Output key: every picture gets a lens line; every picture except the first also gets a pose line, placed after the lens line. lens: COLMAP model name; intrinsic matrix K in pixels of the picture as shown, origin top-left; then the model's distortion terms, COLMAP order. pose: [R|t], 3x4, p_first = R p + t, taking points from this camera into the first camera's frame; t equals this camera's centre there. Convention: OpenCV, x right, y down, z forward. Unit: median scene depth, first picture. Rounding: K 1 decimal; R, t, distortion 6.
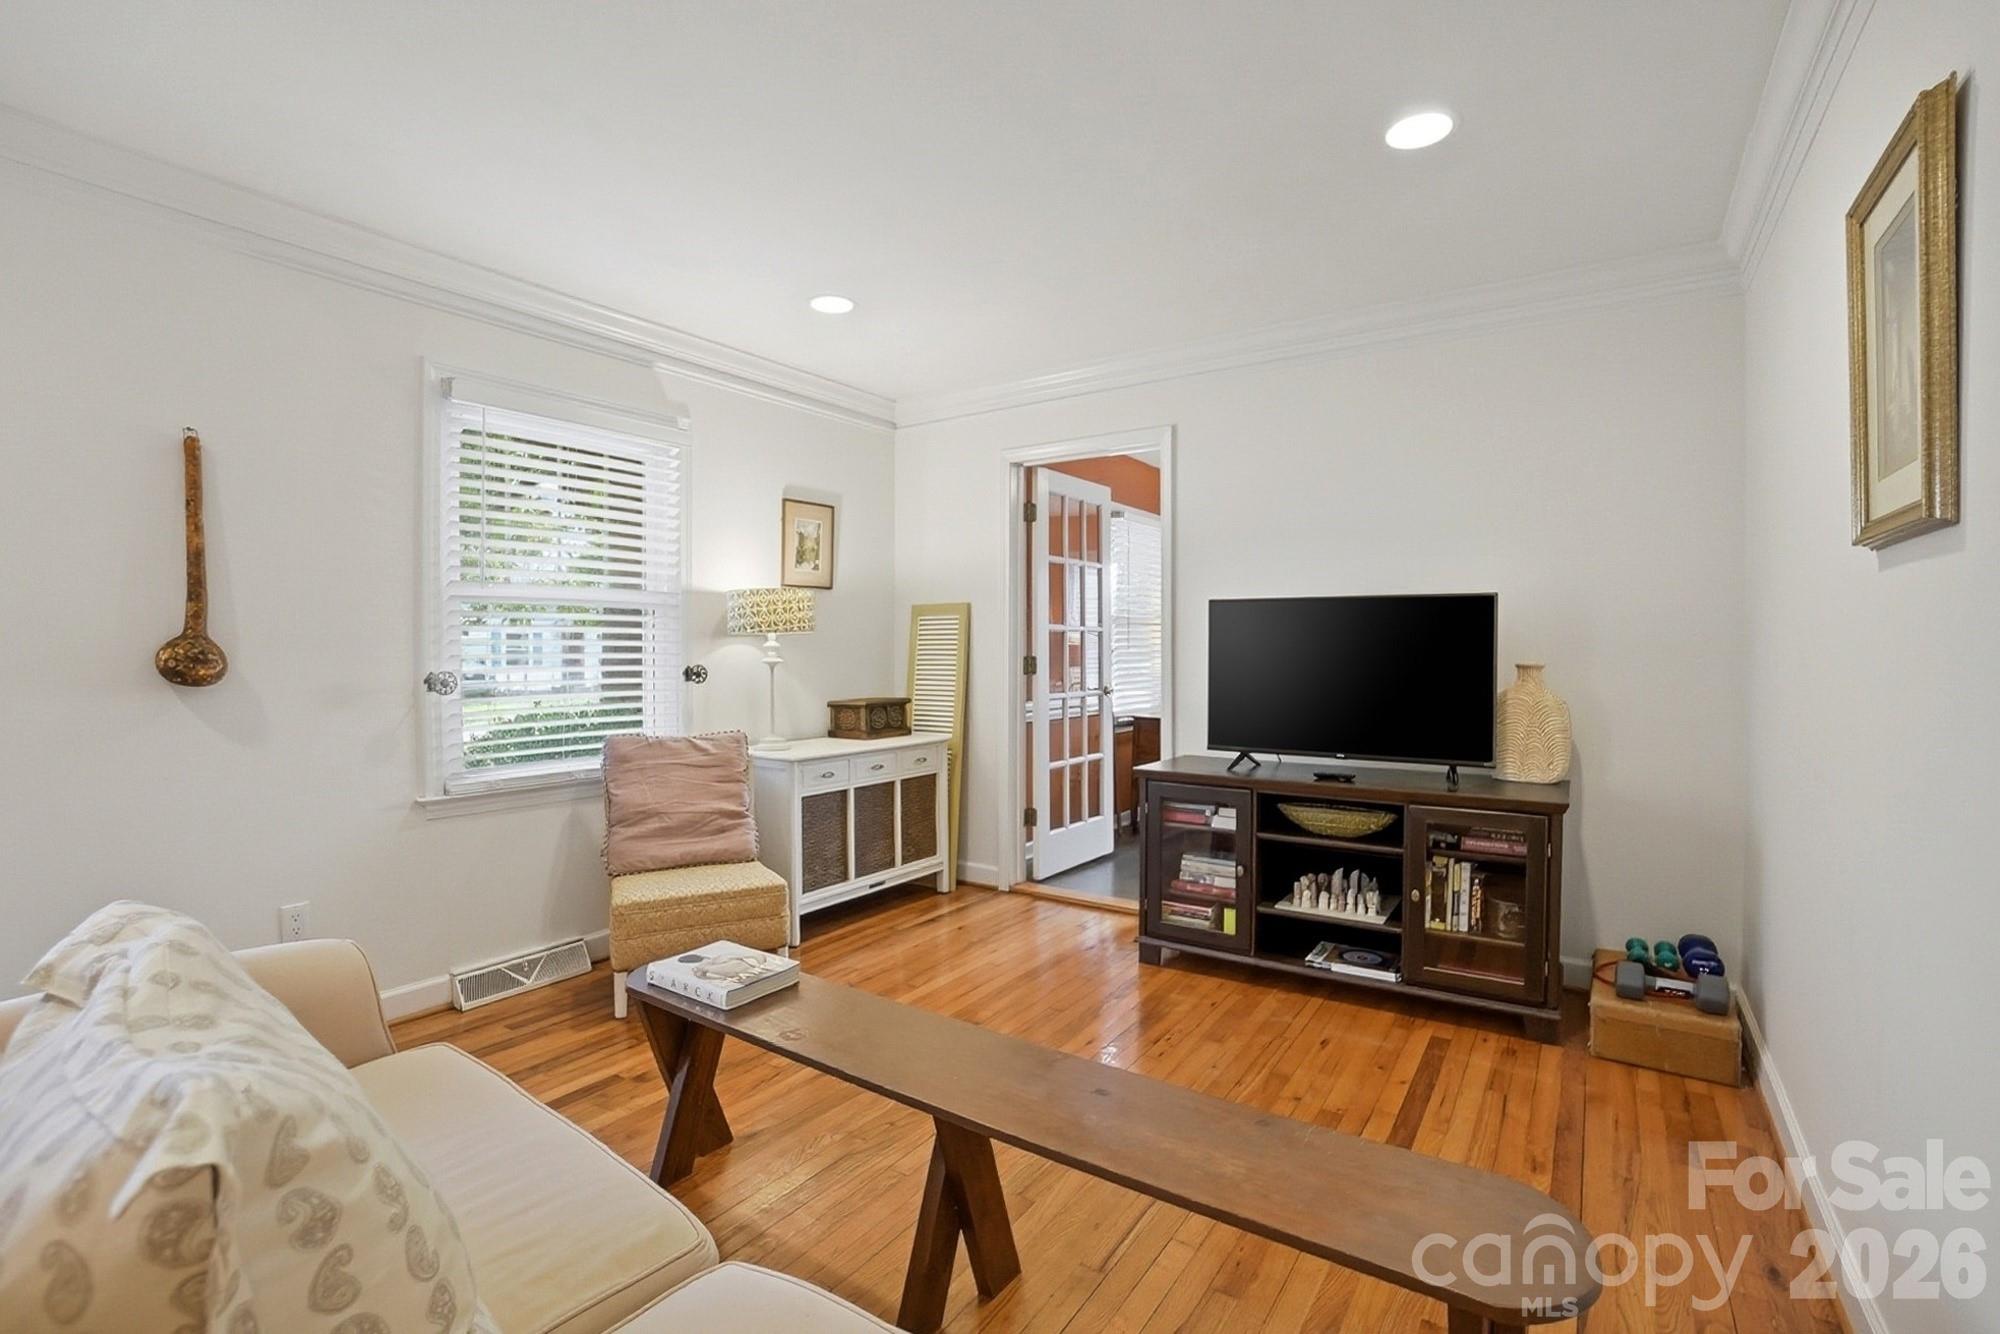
lens RADIAL K [[914.9, 0, 1000.0], [0, 914.9, 667.0], [0, 0, 1]] dist [-0.001522, 0.000061]
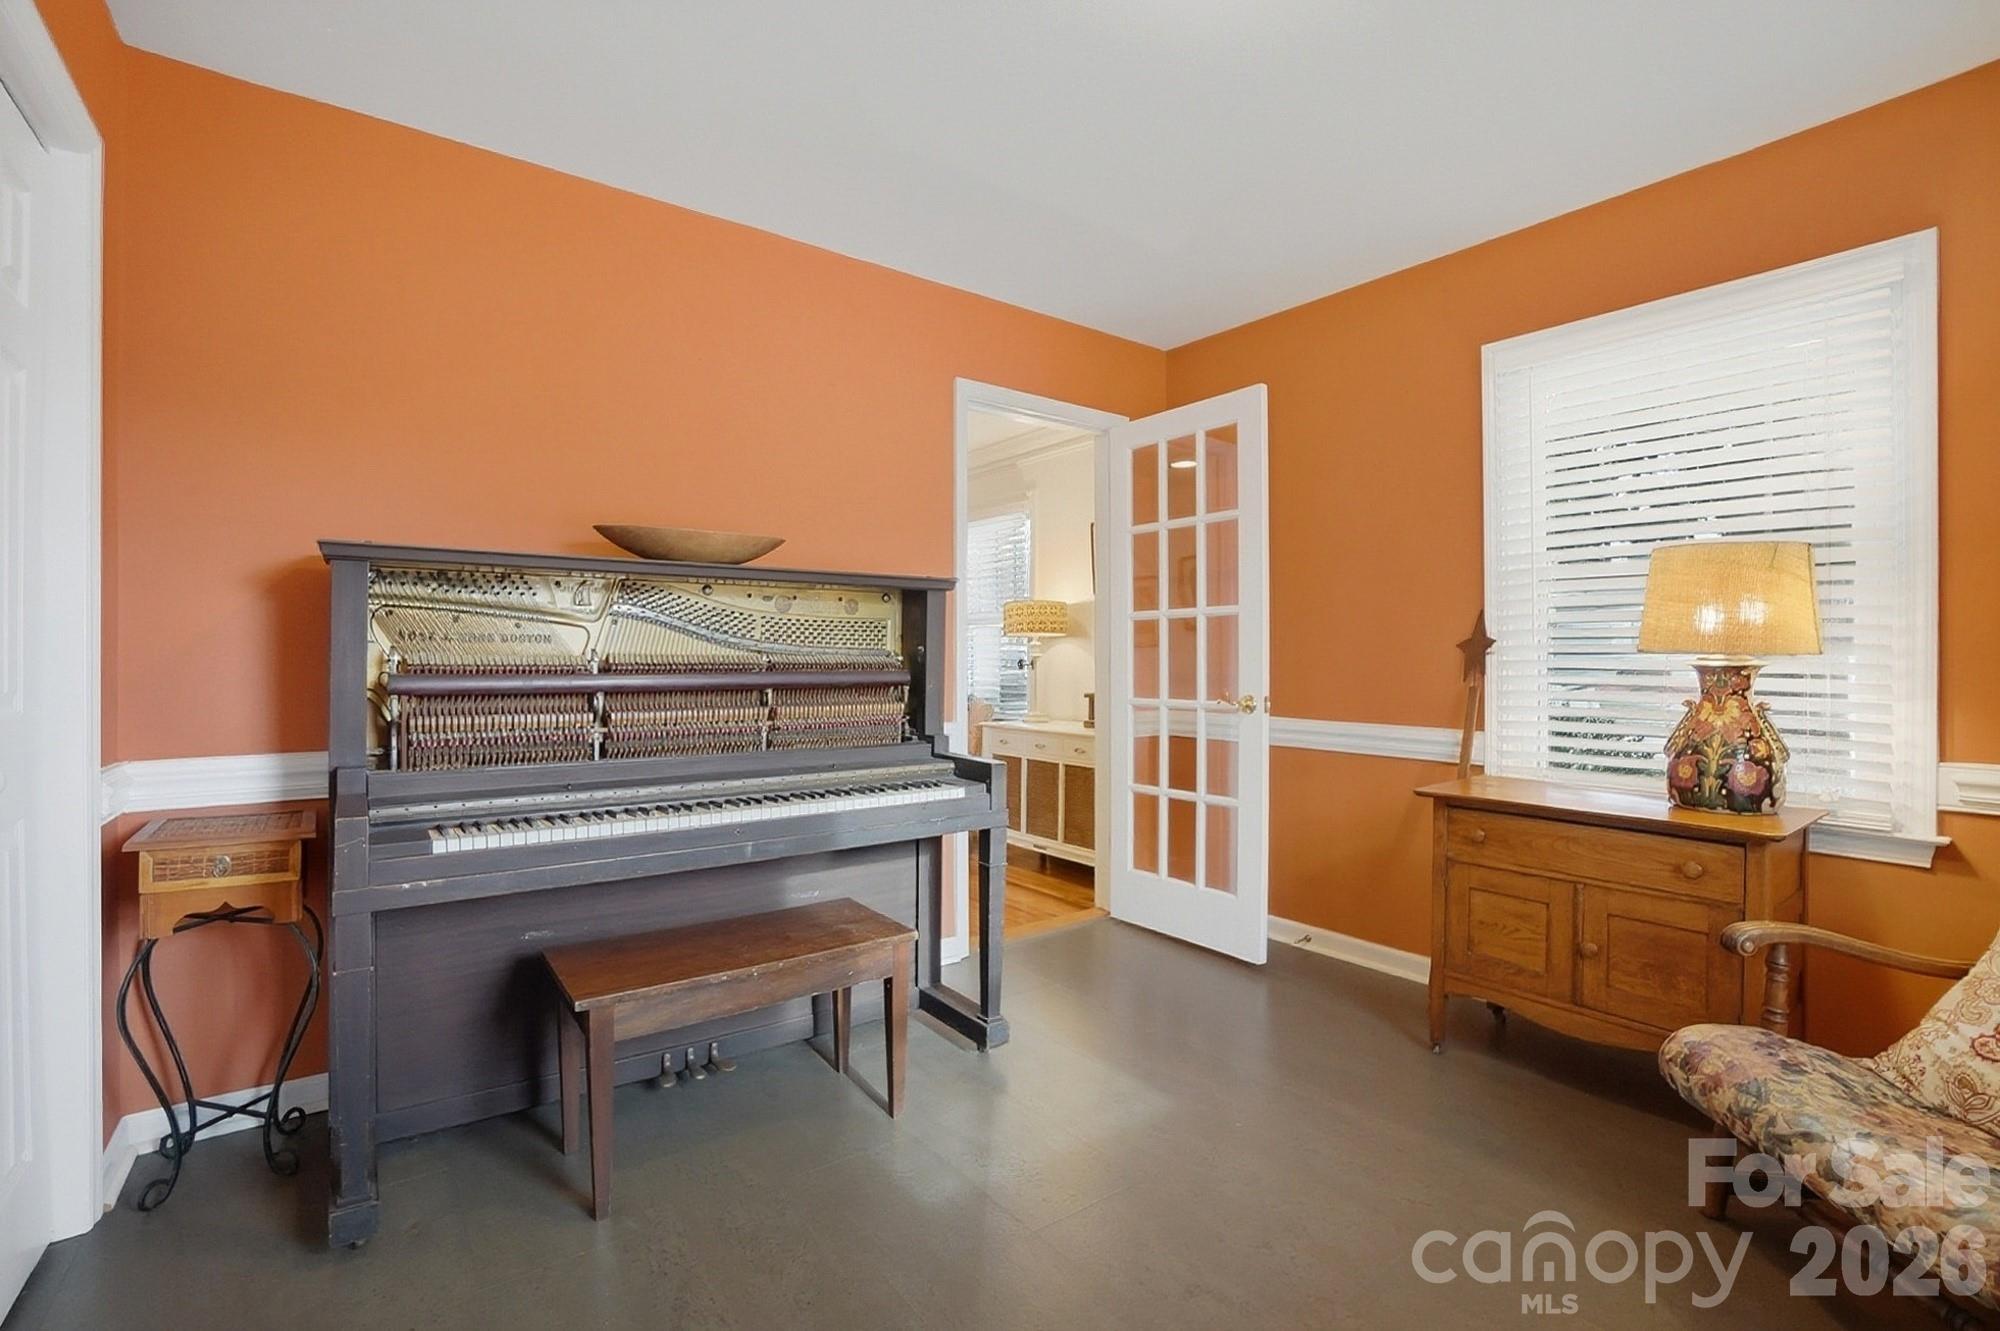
lens RADIAL K [[914.9, 0, 1000.0], [0, 914.9, 665.5], [0, 0, 1]] dist [-0.001522, 0.000061]
pose [[-0.318256, 0.007863, -0.947972, 0.846156], [-0.017594, 0.999744, 0.014199, -0.008257], [0.947842, 0.021198, -0.318036, 1.128096]]
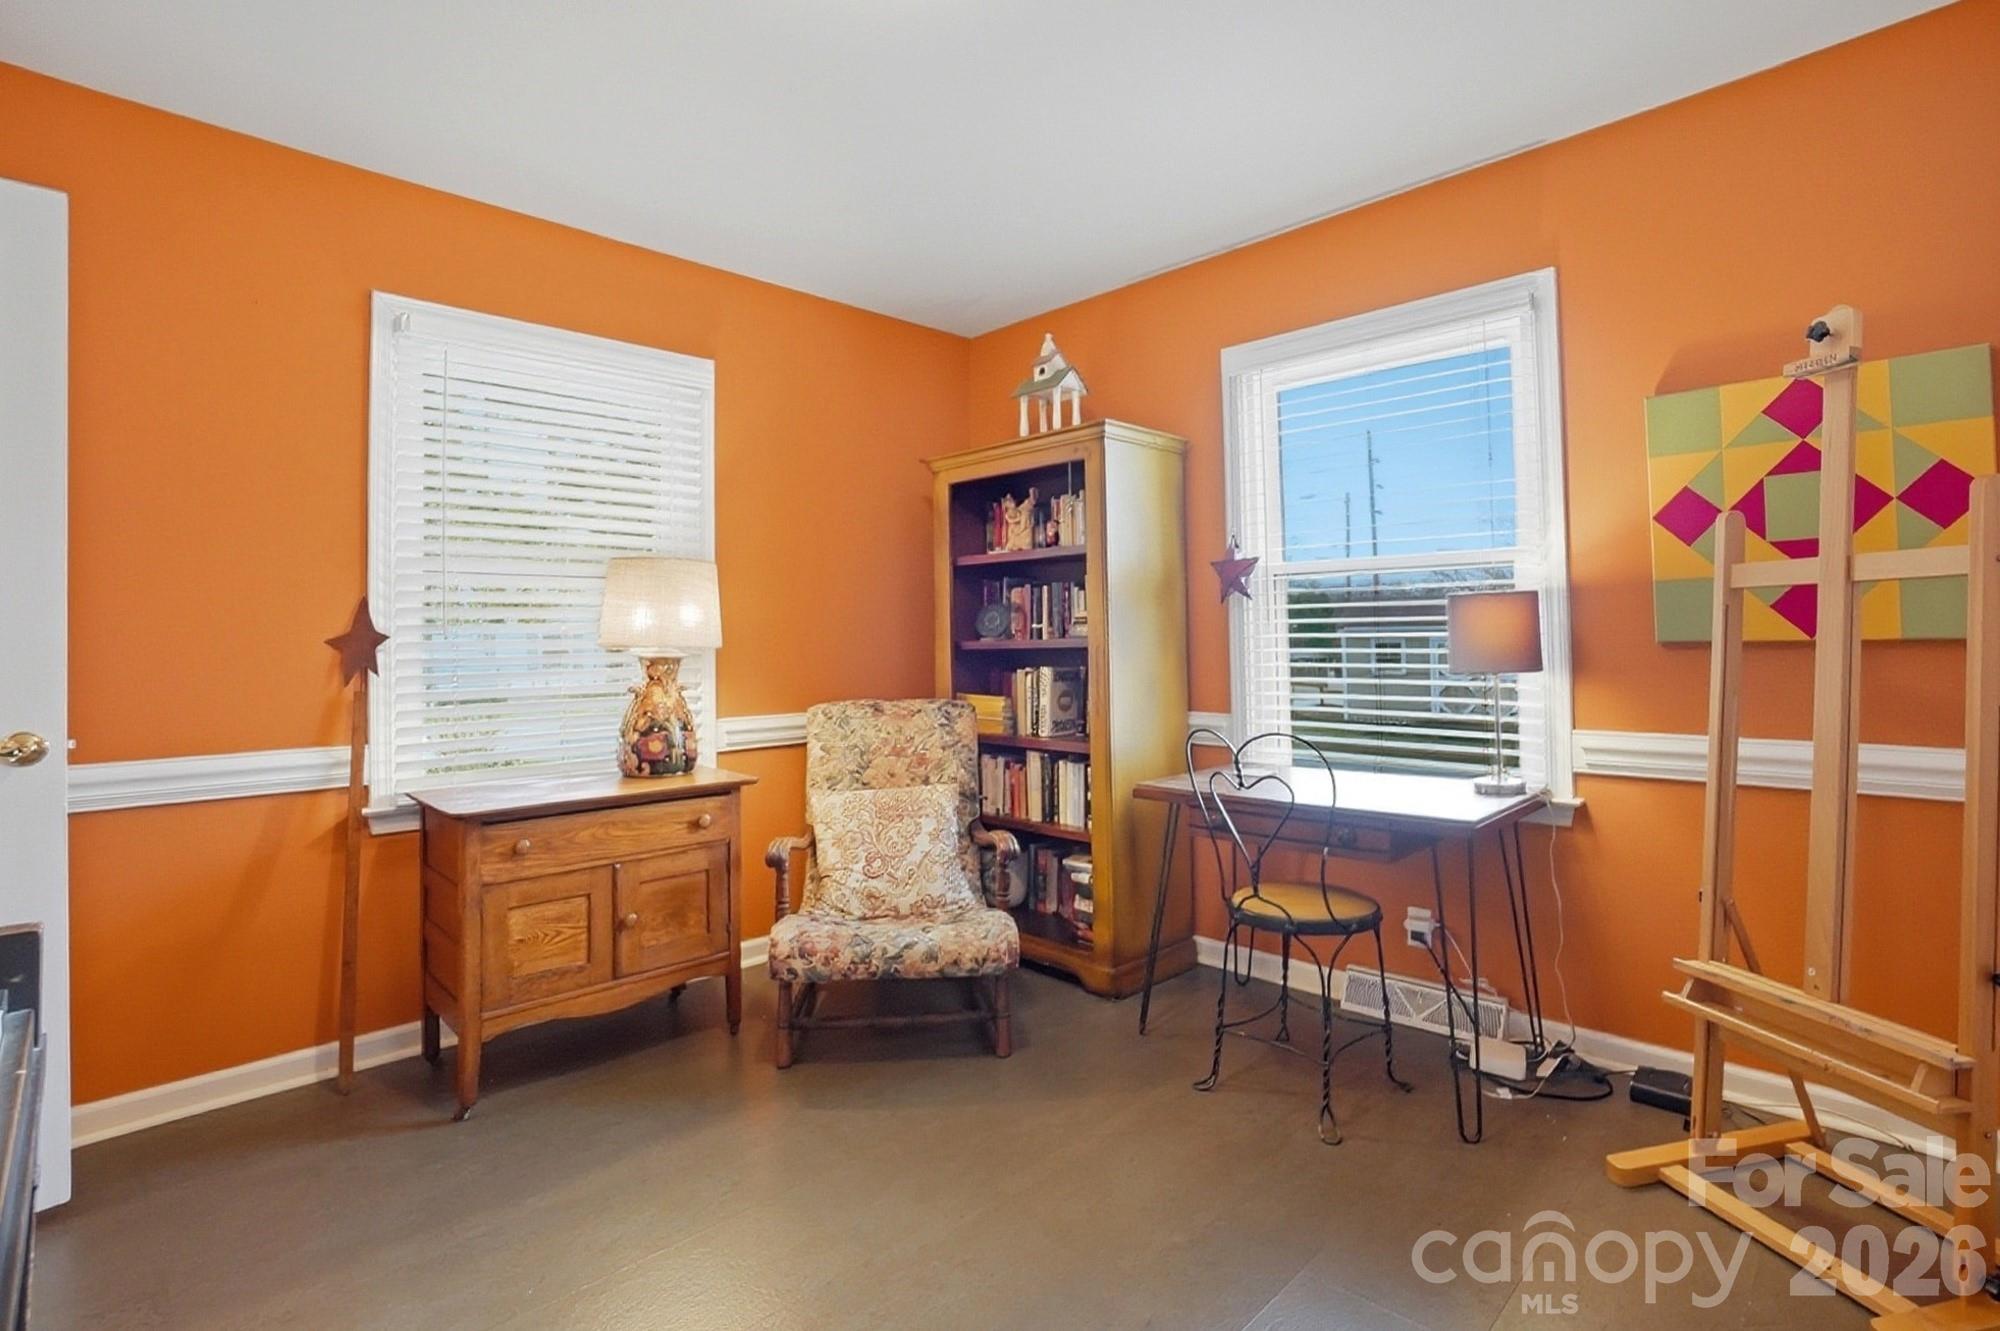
lens RADIAL K [[956.4, 0, 996.7], [0, 956.4, 633.0], [0, 0, 1]] dist [-0.016225, 0.000193]
pose [[0.981207, -0.018439, -0.192077, 0.590425], [0.013778, 0.999578, -0.025578, -0.004705], [0.192468, 0.022451, 0.981046, 0.751904]]
